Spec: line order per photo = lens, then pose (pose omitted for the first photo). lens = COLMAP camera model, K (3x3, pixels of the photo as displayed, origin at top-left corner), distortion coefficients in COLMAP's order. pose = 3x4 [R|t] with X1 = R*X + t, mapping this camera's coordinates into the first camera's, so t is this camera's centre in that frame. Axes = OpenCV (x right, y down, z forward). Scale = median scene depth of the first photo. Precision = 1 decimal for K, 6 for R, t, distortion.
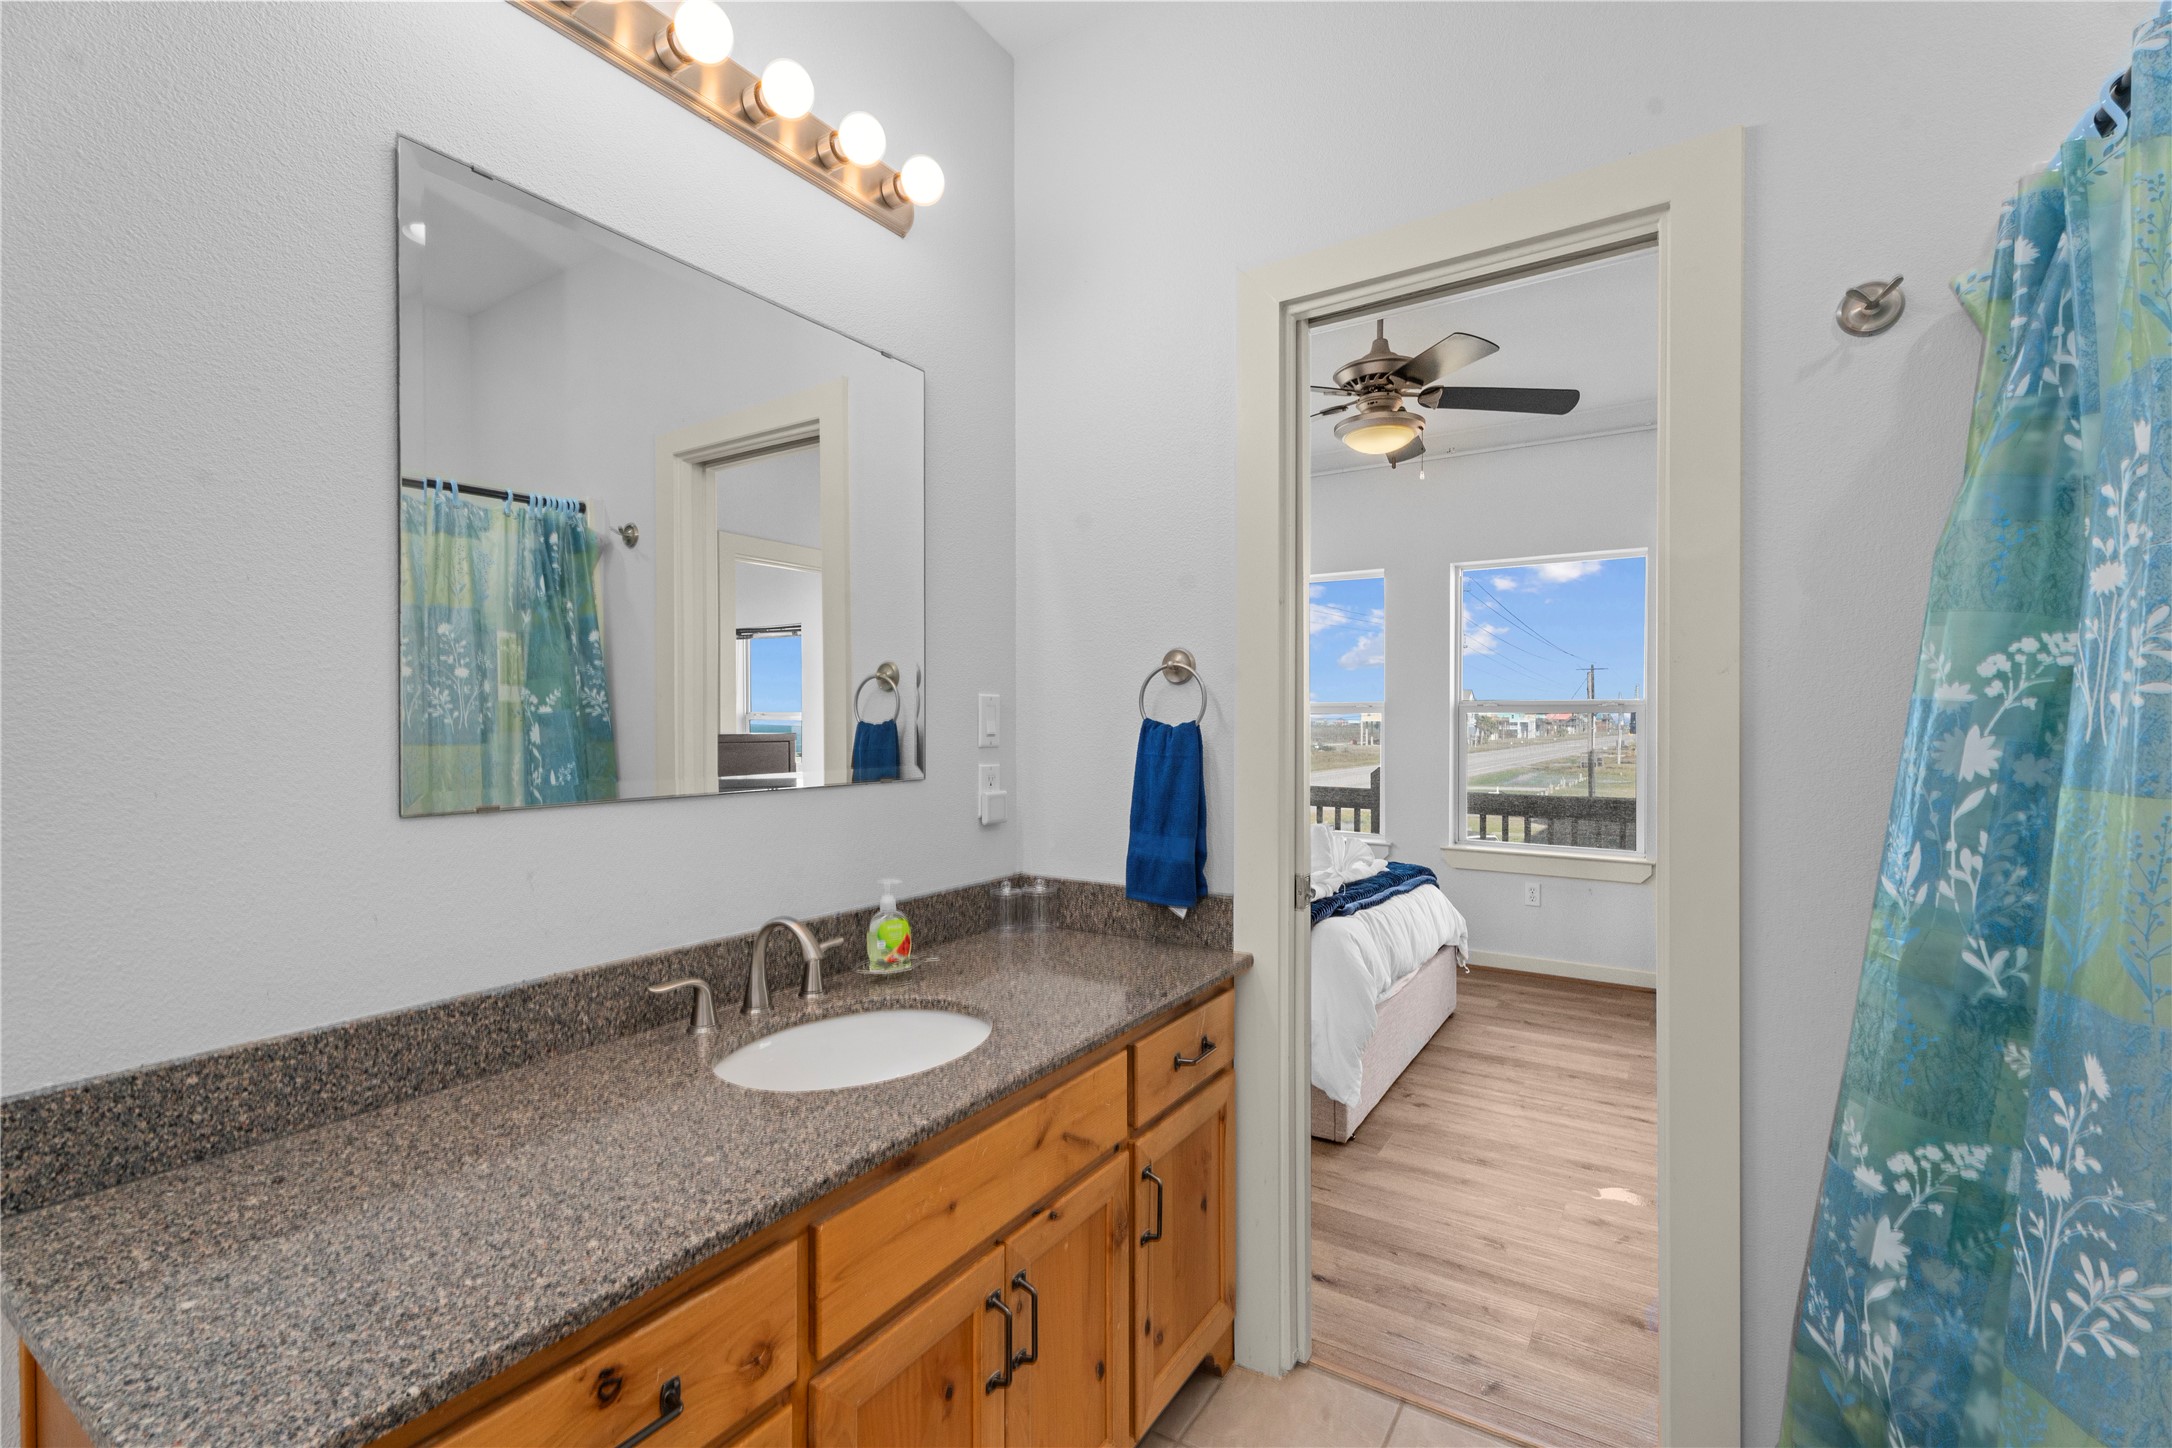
lens RADIAL K [[965.3, 0, 1084.9], [0, 965.3, 725.2], [0, 0, 1]] dist [0.003083, 0.000058]
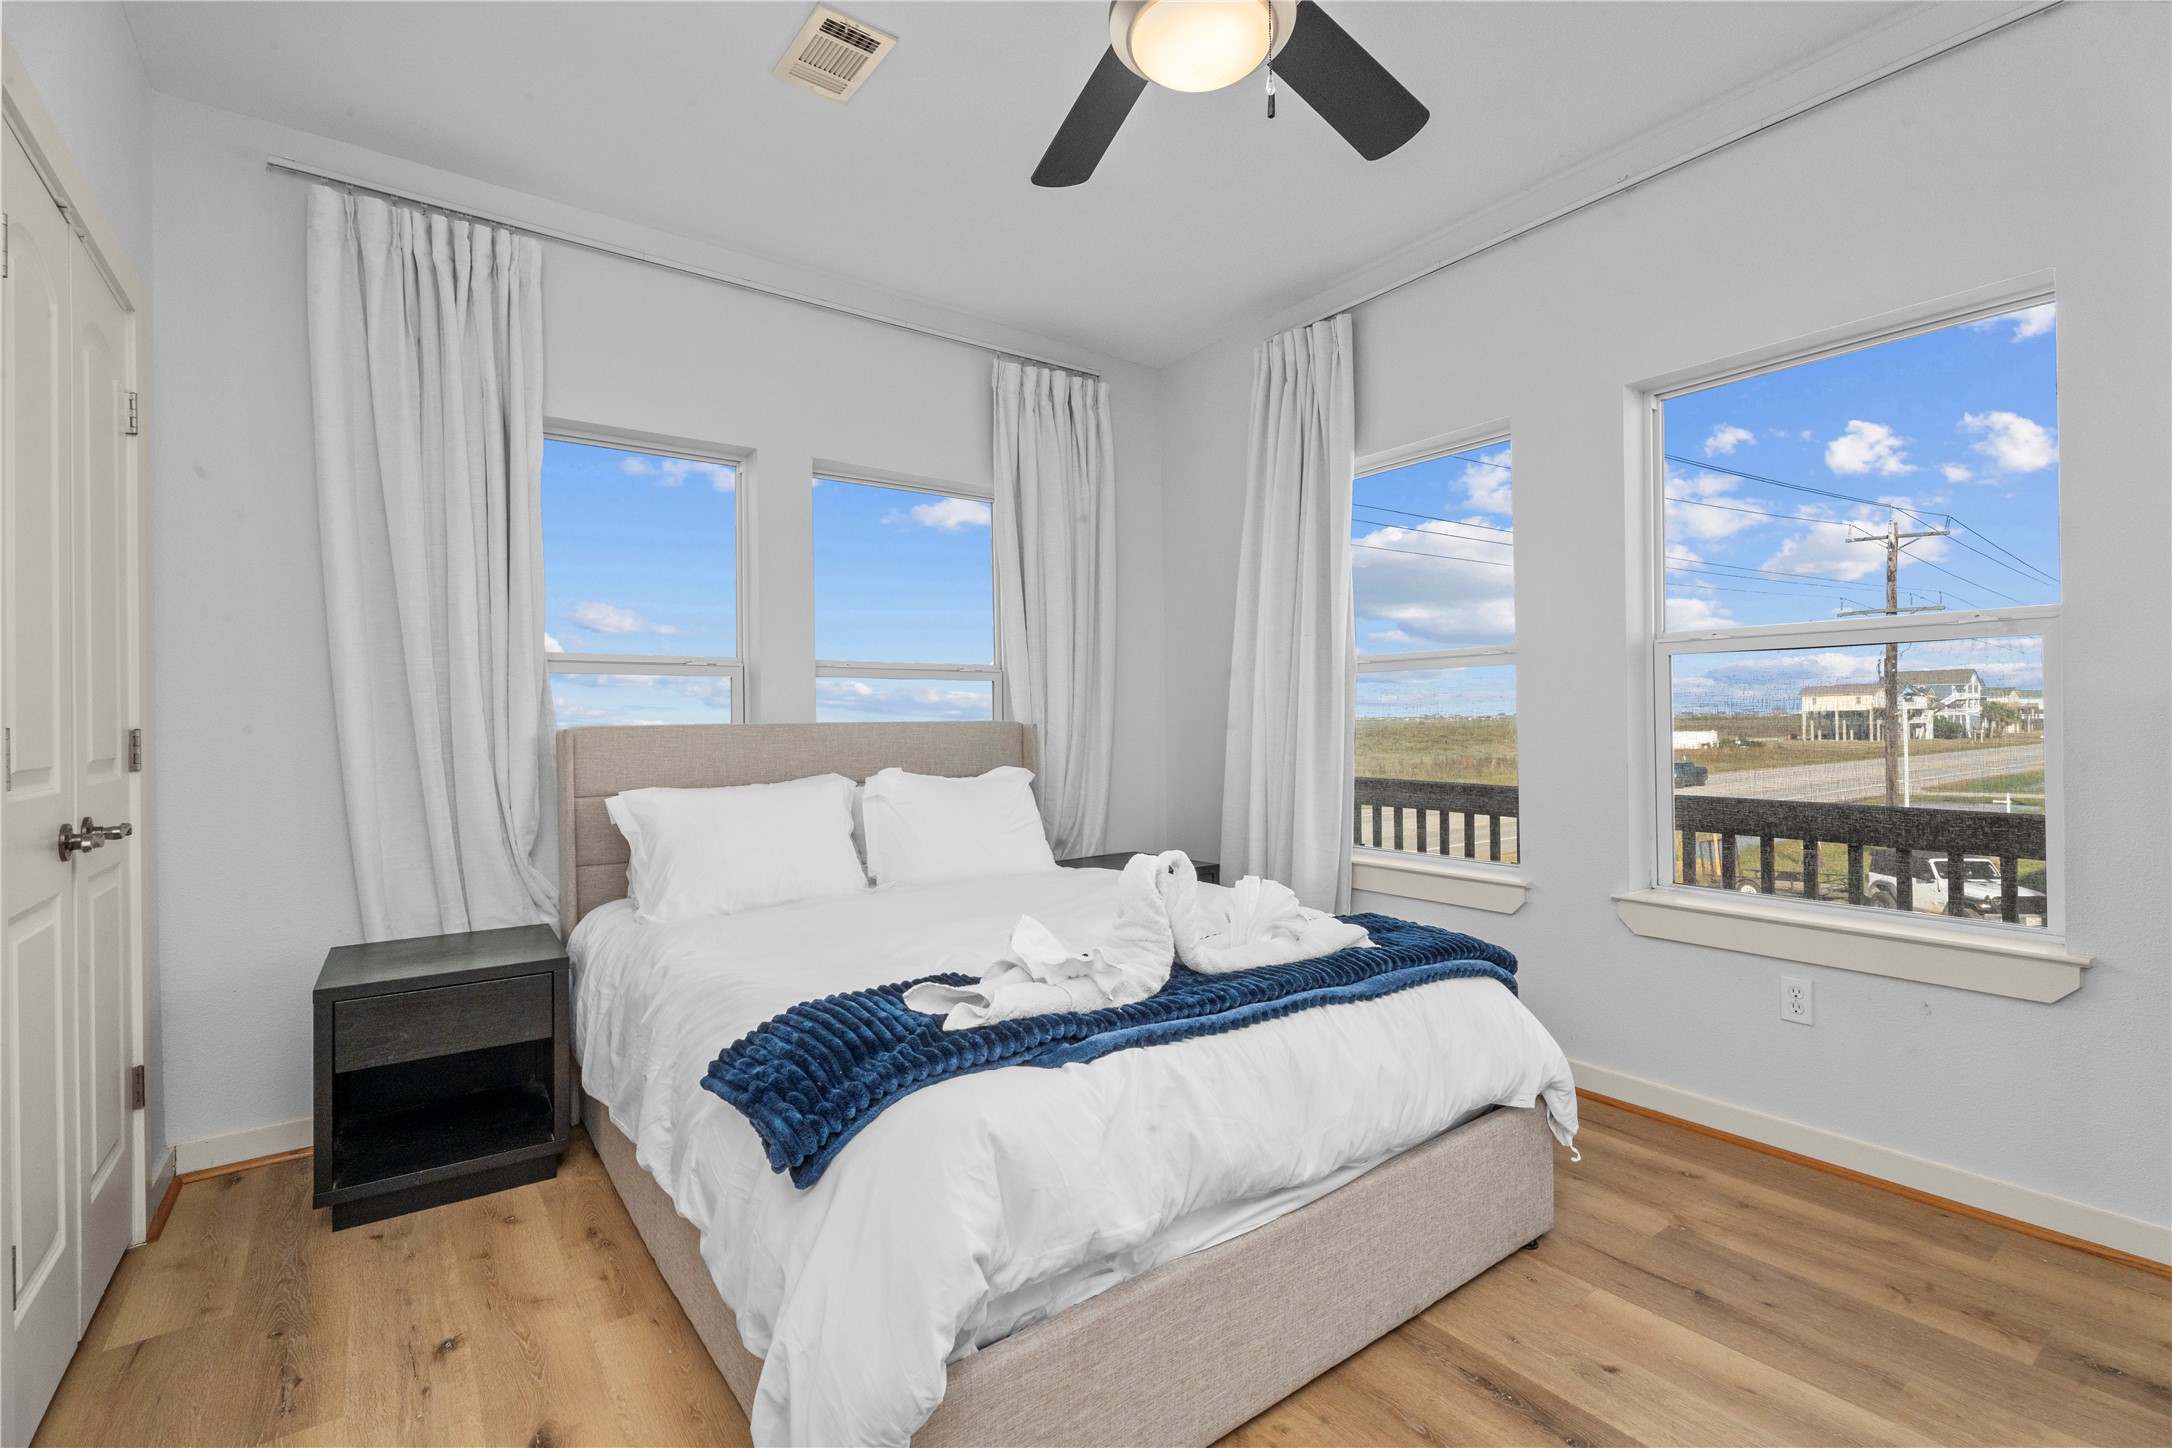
lens RADIAL K [[965.3, 0, 1087.1], [0, 965.3, 721.6], [0, 0, 1]] dist [0.003083, 0.000058]
pose [[0.930815, -0.011016, -0.365325, 0.332496], [0.010074, 0.999939, -0.004486, 0.031653], [0.365353, 0.000496, 0.930869, 0.433146]]
